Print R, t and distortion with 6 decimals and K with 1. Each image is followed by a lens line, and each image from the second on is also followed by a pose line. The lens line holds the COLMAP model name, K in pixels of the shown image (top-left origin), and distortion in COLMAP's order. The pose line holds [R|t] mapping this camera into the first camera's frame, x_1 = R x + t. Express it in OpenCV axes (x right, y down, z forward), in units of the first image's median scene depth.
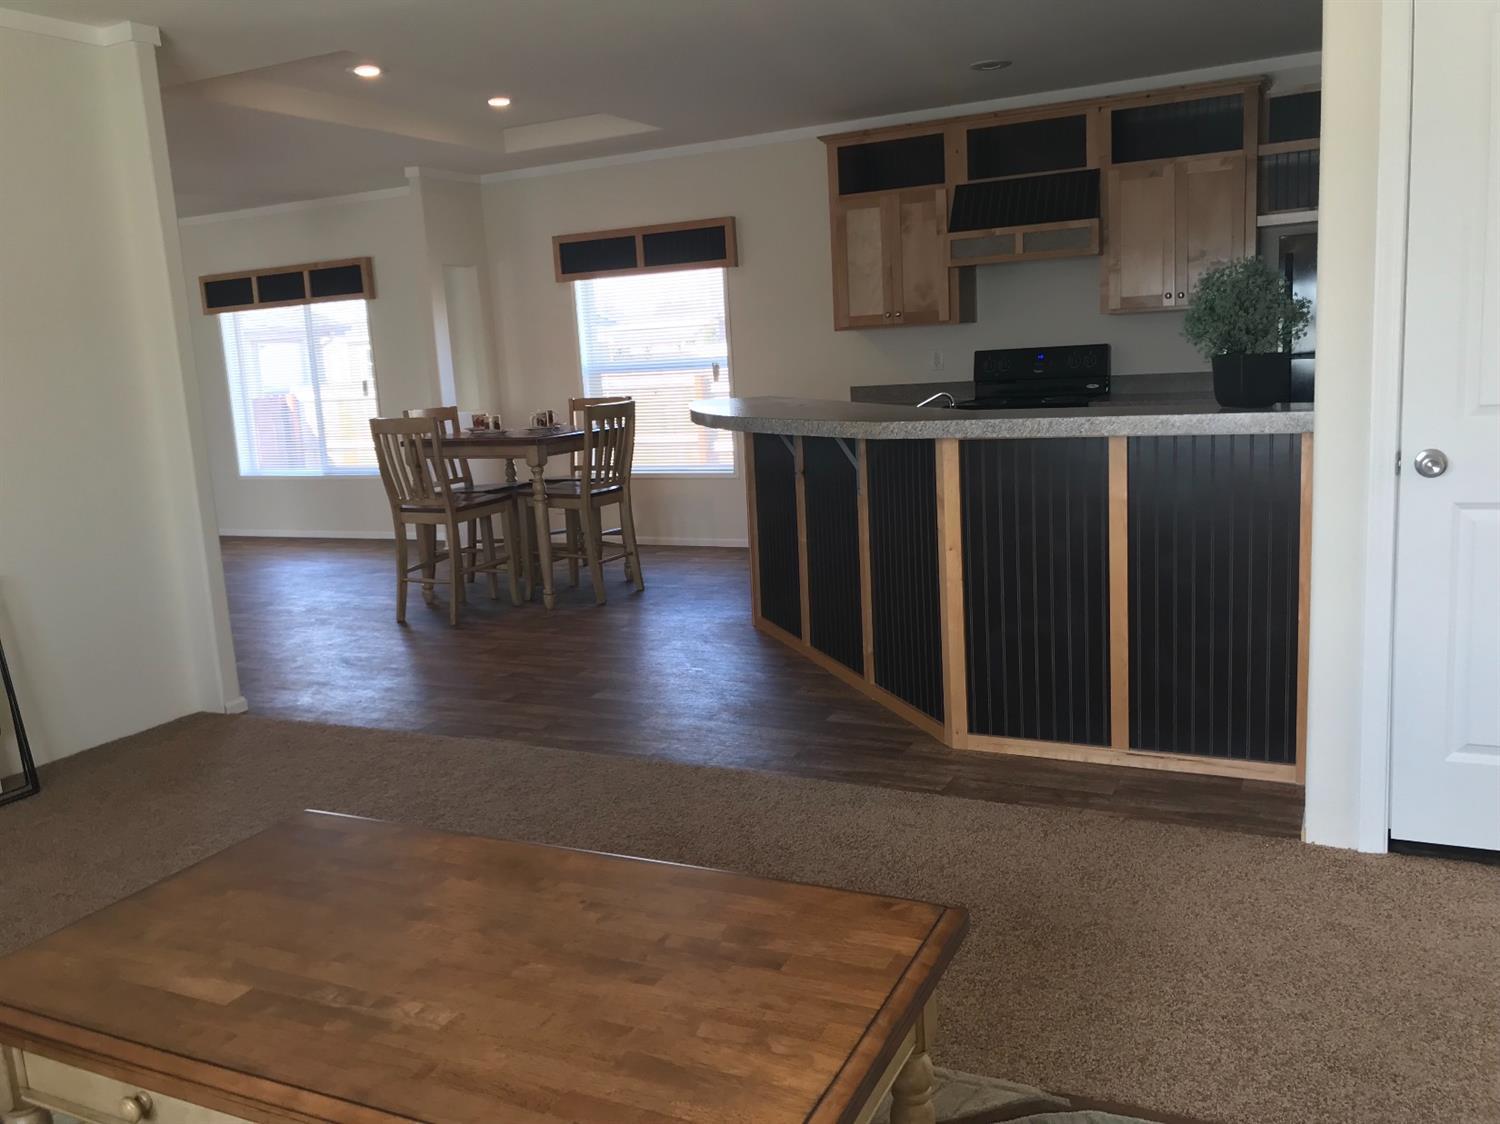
lens RADIAL K [[1226.7, 0, 750.0], [0, 1226.7, 562.0], [0, 0, 1]] dist [0.021863, -0.013229]
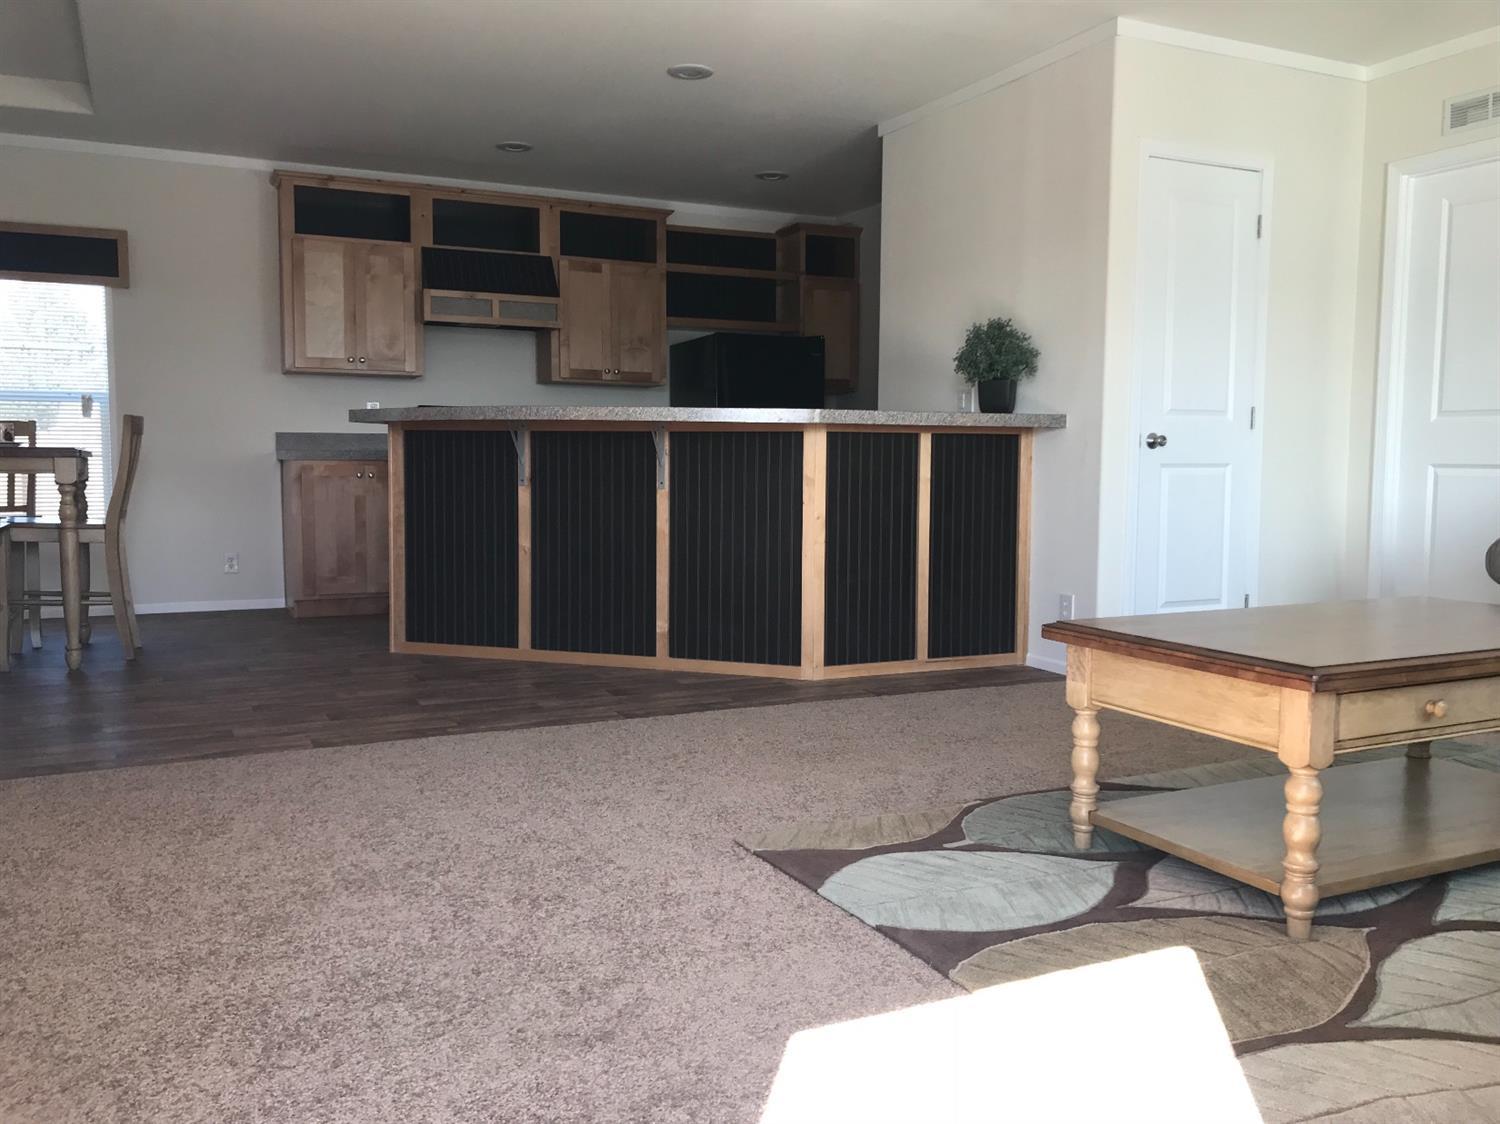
lens RADIAL K [[1220.6, 0, 745.4], [0, 1220.6, 574.5], [0, 0, 1]] dist [0.052292, -0.085991]
pose [[0.622284, -0.011114, 0.782713, -0.497911], [0.095727, 0.993475, -0.062000, 0.068111], [-0.776916, 0.113509, 0.619288, 0.161440]]
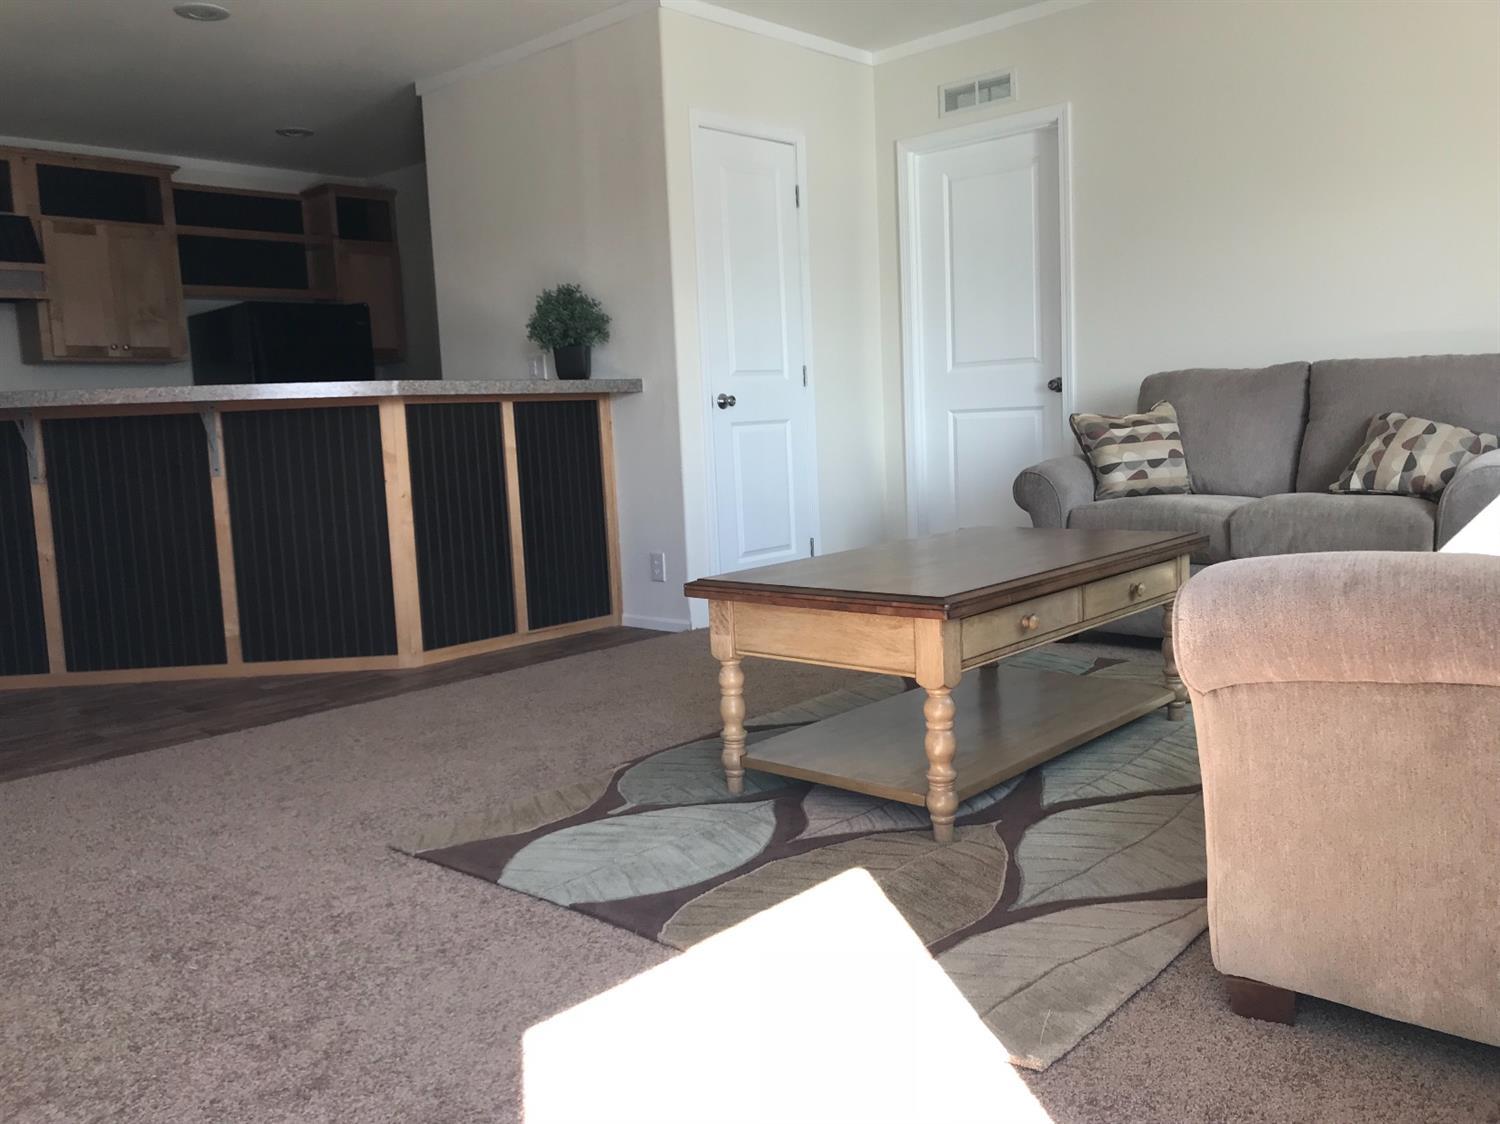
lens RADIAL K [[1226.7, 0, 750.0], [0, 1226.7, 562.0], [0, 0, 1]] dist [0.021863, -0.013229]
pose [[0.289683, -0.066502, 0.954810, -0.509171], [0.196778, 0.980410, 0.008584, 0.062620], [-0.936676, 0.185399, 0.297094, 0.191790]]
